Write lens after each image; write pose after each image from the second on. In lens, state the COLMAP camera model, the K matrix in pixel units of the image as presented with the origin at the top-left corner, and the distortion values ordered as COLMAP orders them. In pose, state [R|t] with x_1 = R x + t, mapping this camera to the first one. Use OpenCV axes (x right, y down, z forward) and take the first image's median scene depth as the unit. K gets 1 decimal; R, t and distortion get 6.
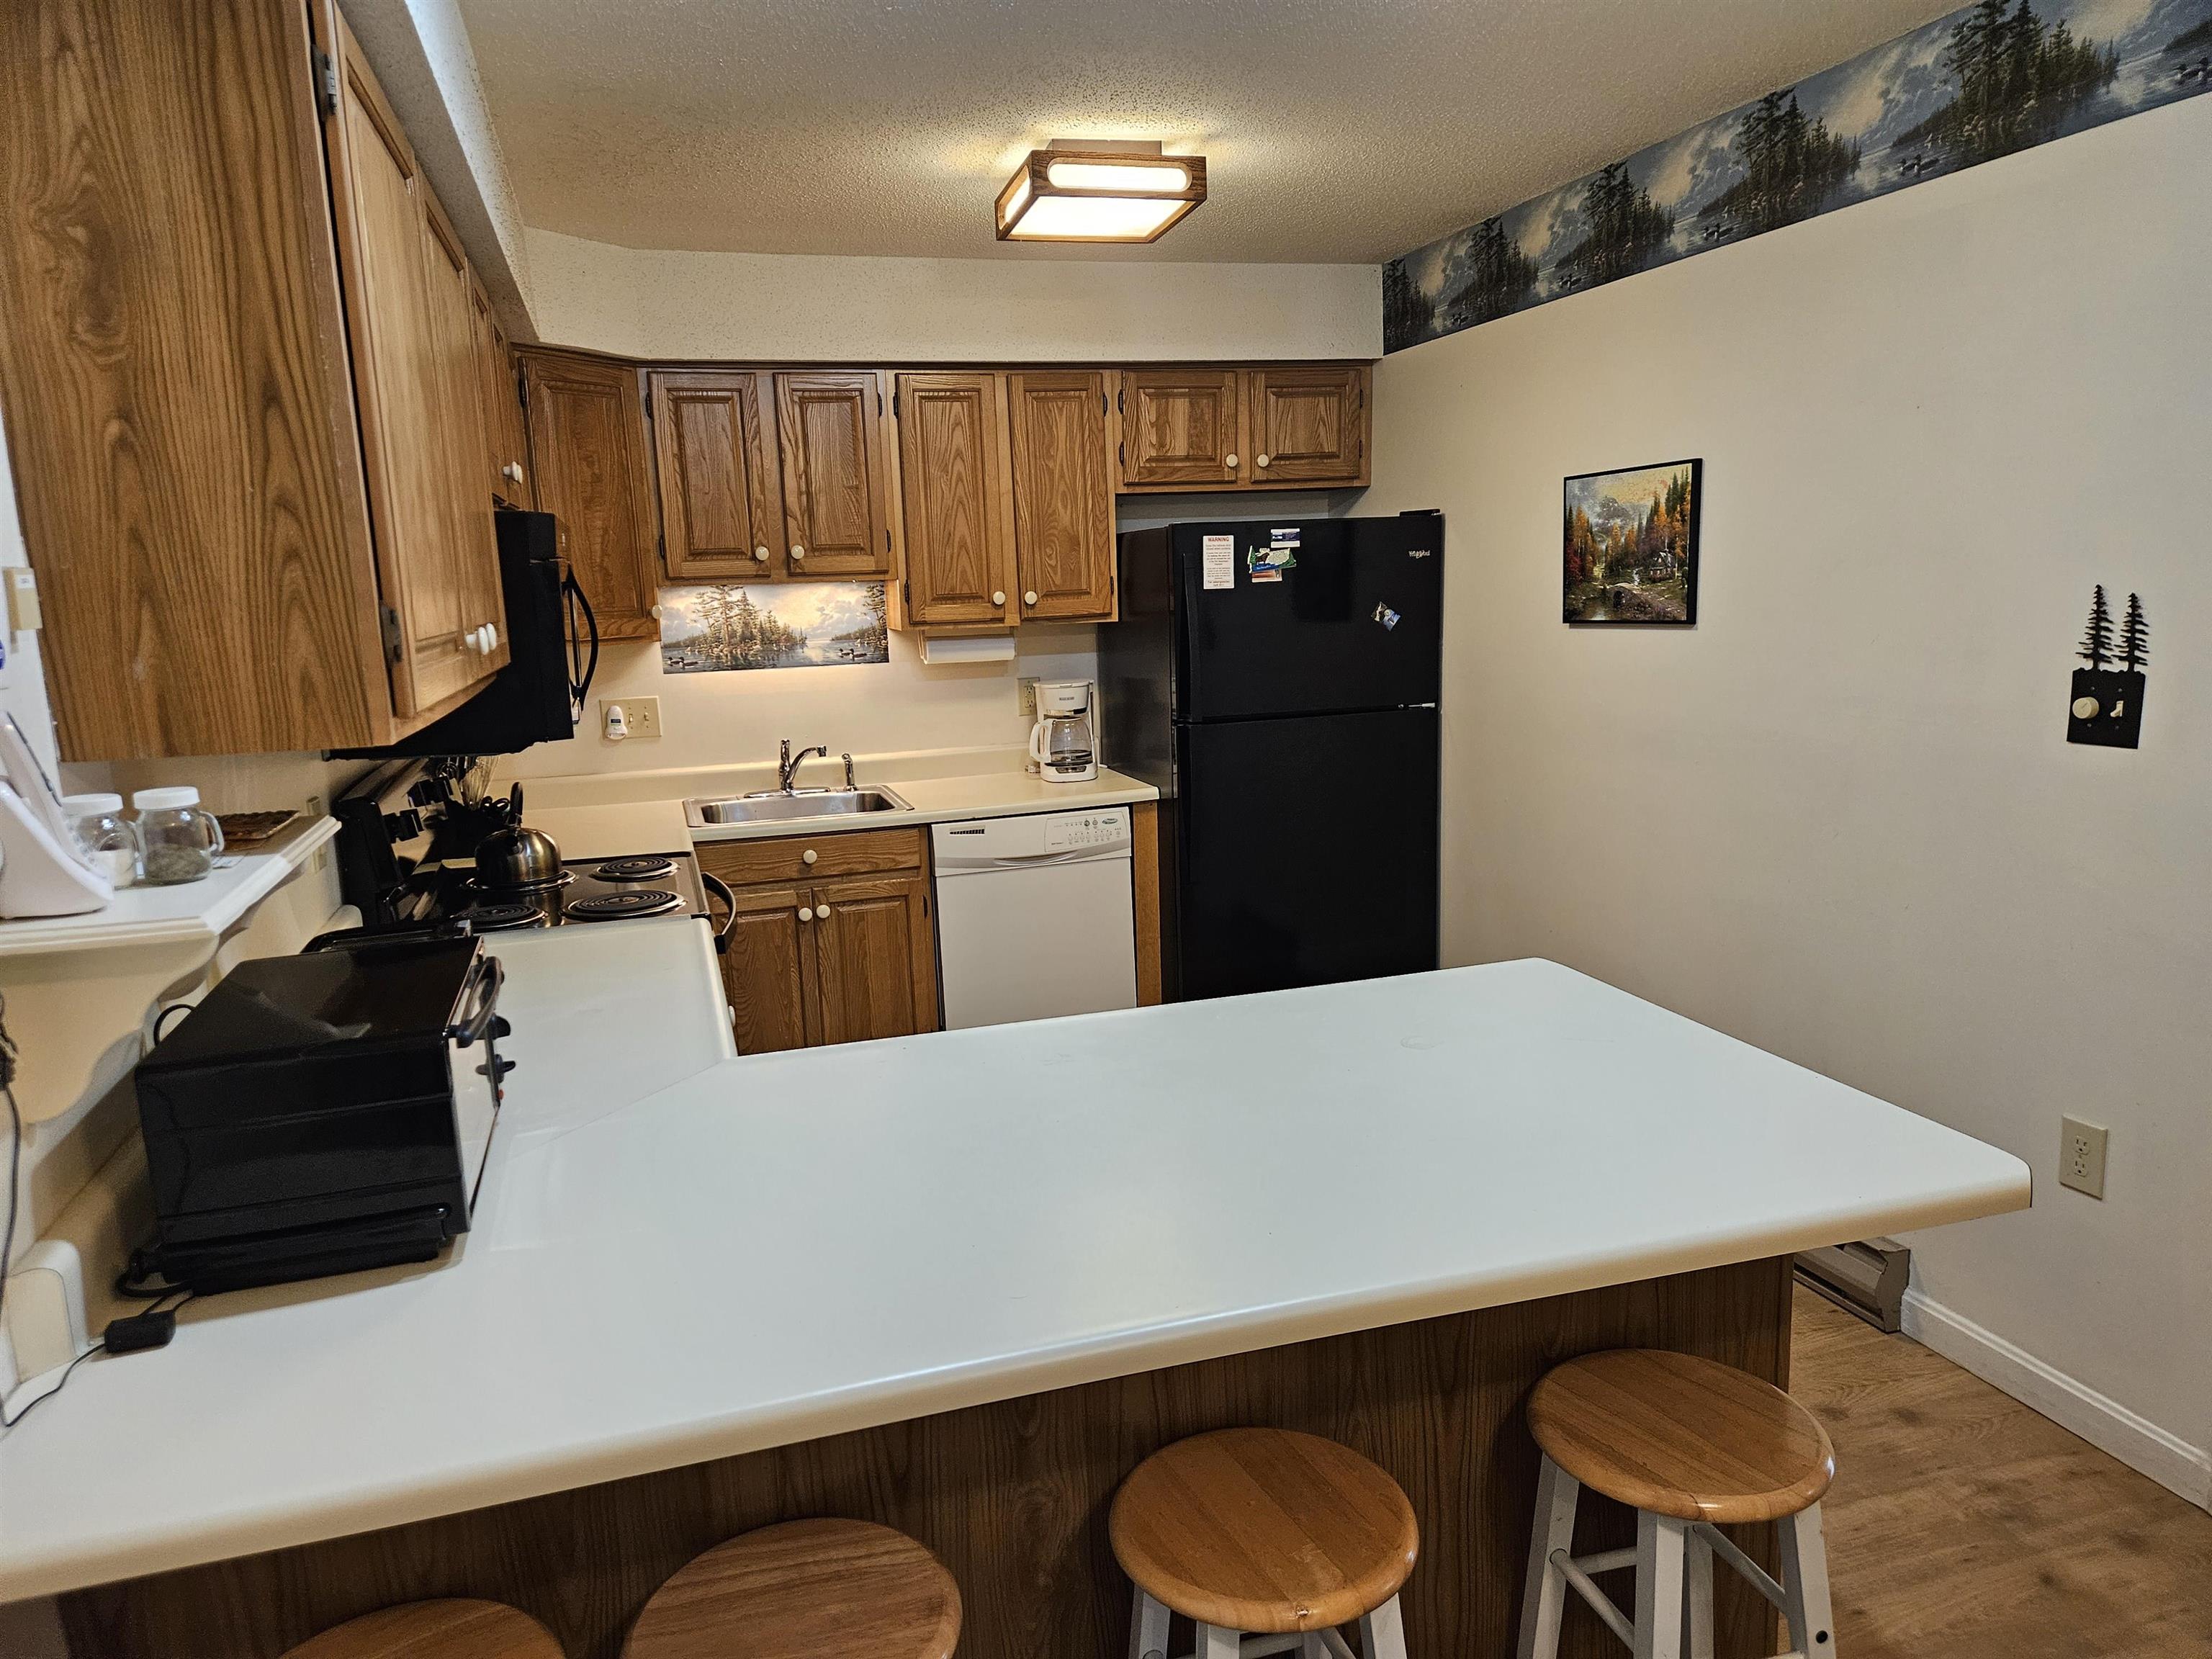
lens RADIAL K [[1476.5, 0, 1075.4], [0, 1476.5, 852.5], [0, 0, 1]] dist [0.077249, -0.067718]
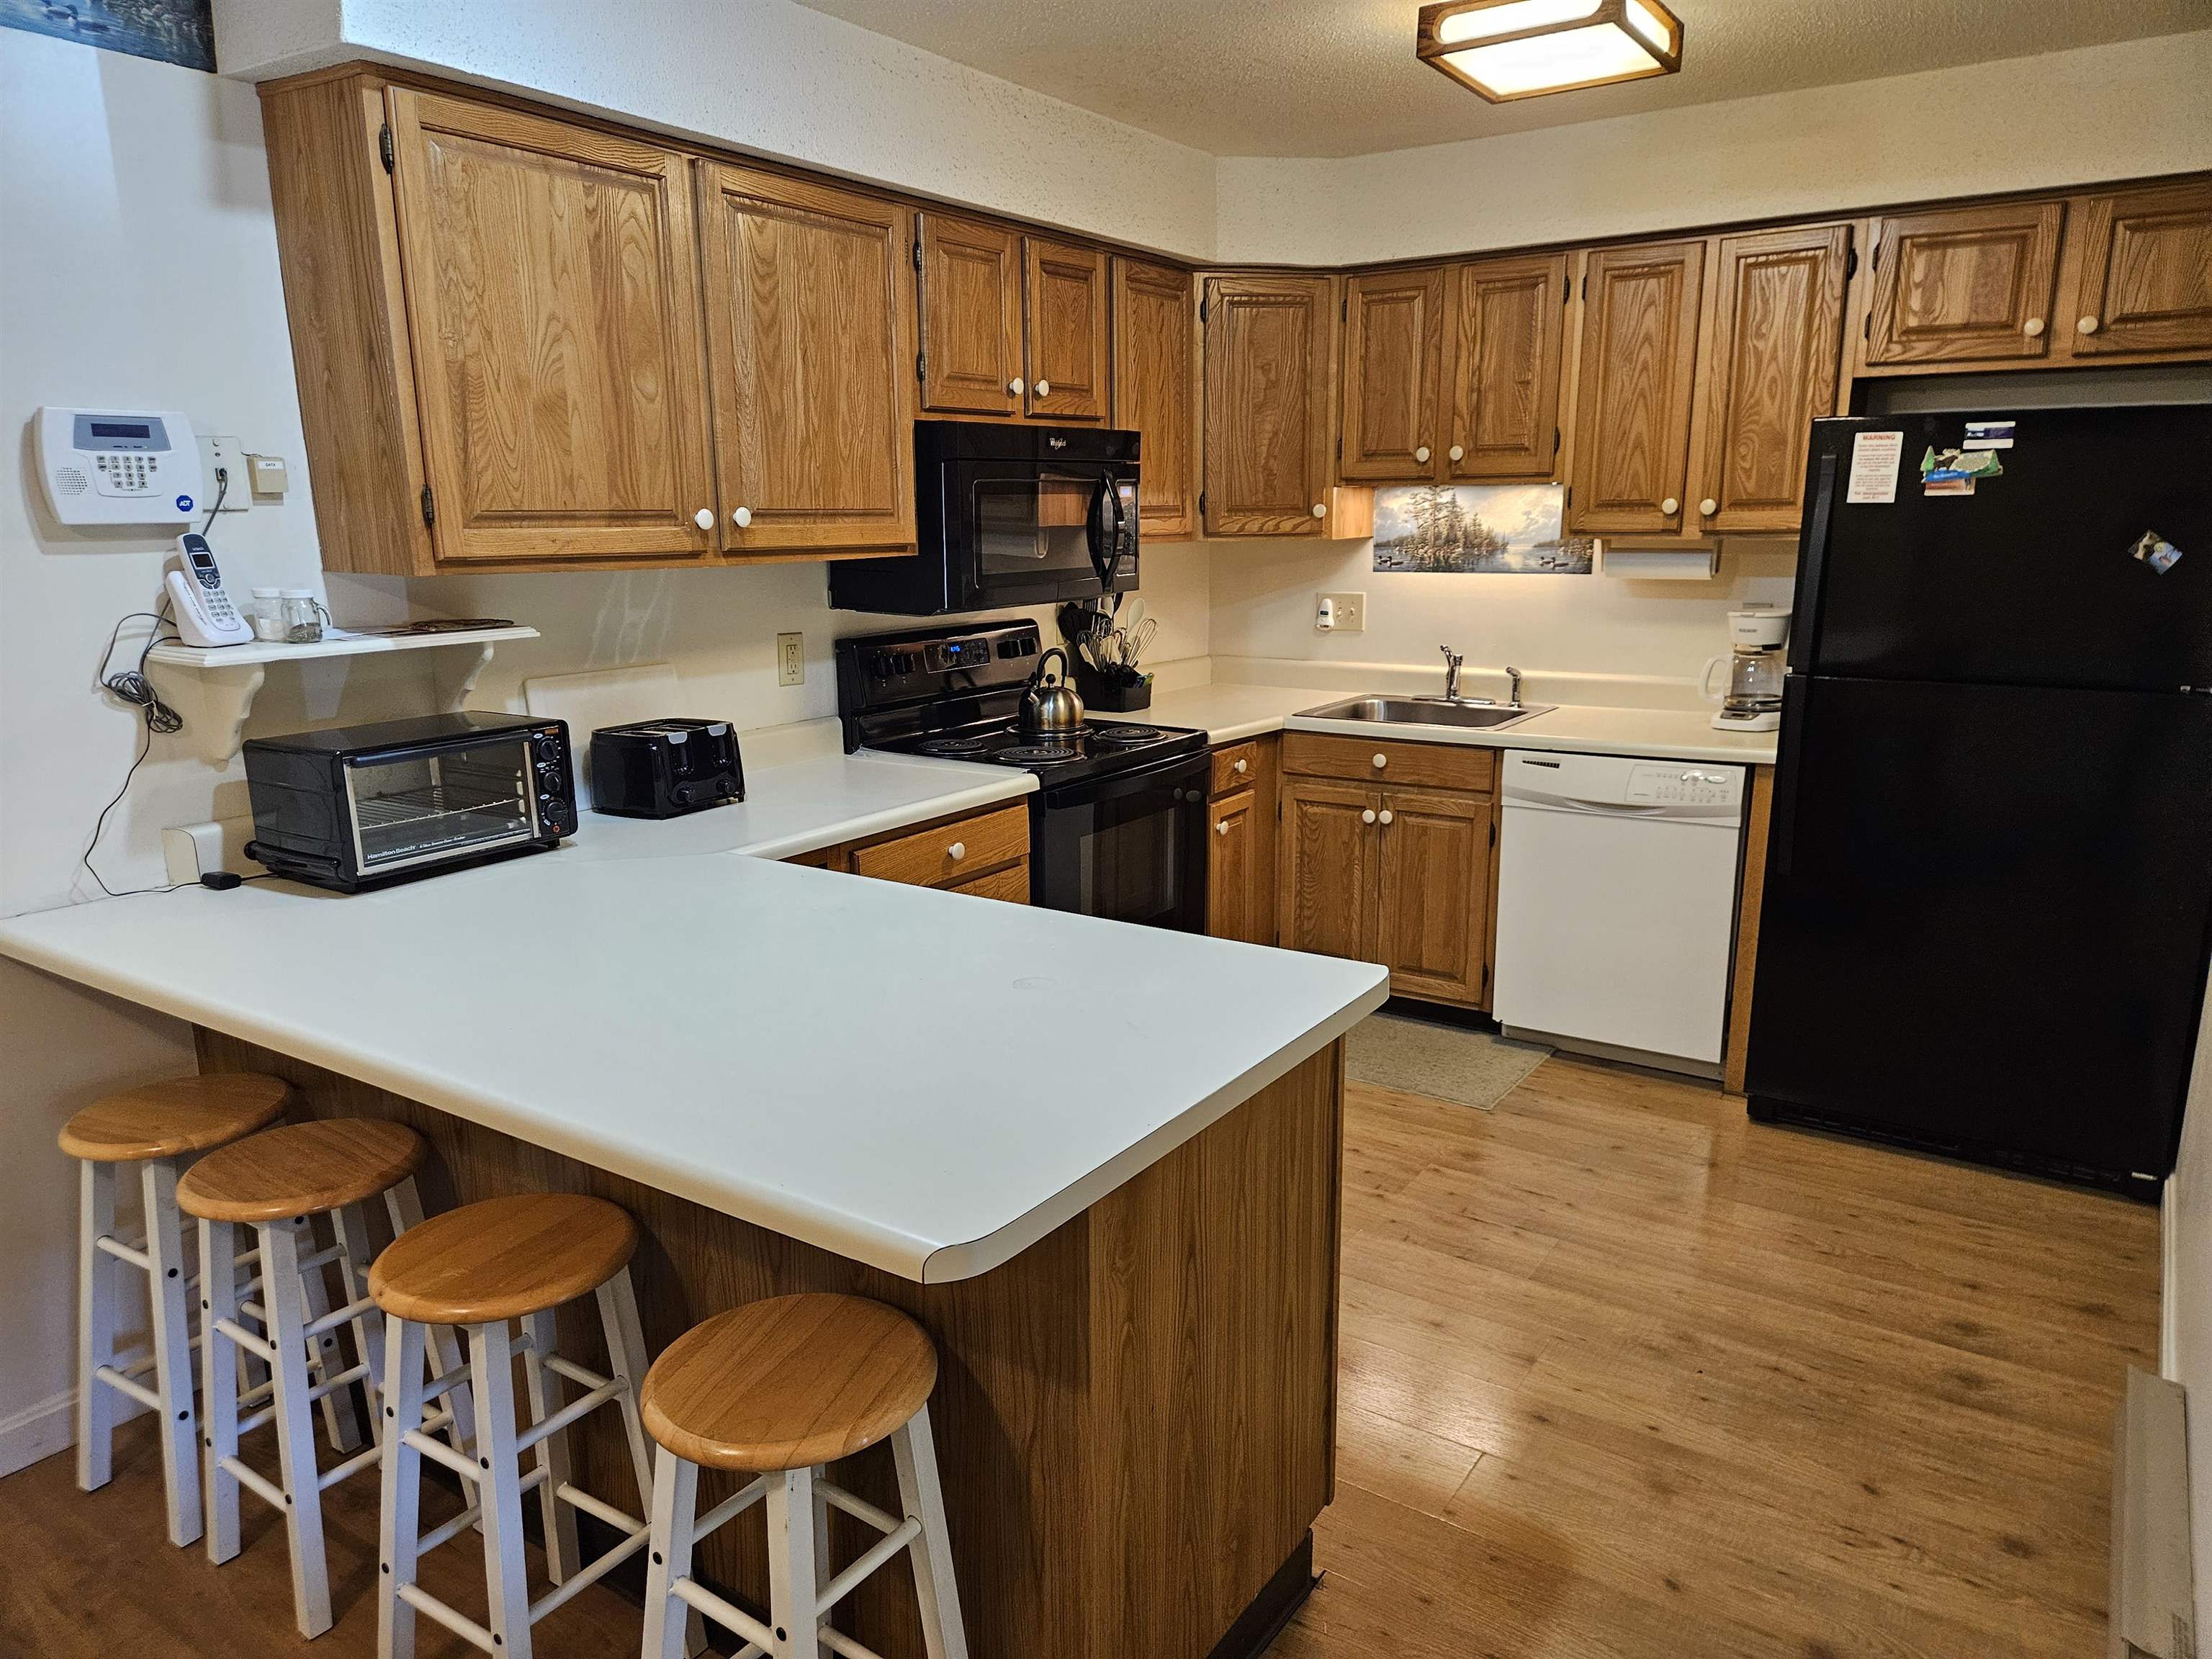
lens RADIAL K [[1476.5, 0, 1111.8], [0, 1476.5, 852.7], [0, 0, 1]] dist [0.077249, -0.067718]
pose [[0.639716, 0.208722, -0.739729, 0.437365], [-0.159231, 0.977532, 0.138118, -0.043502], [0.751937, 0.029431, 0.658578, 0.187642]]
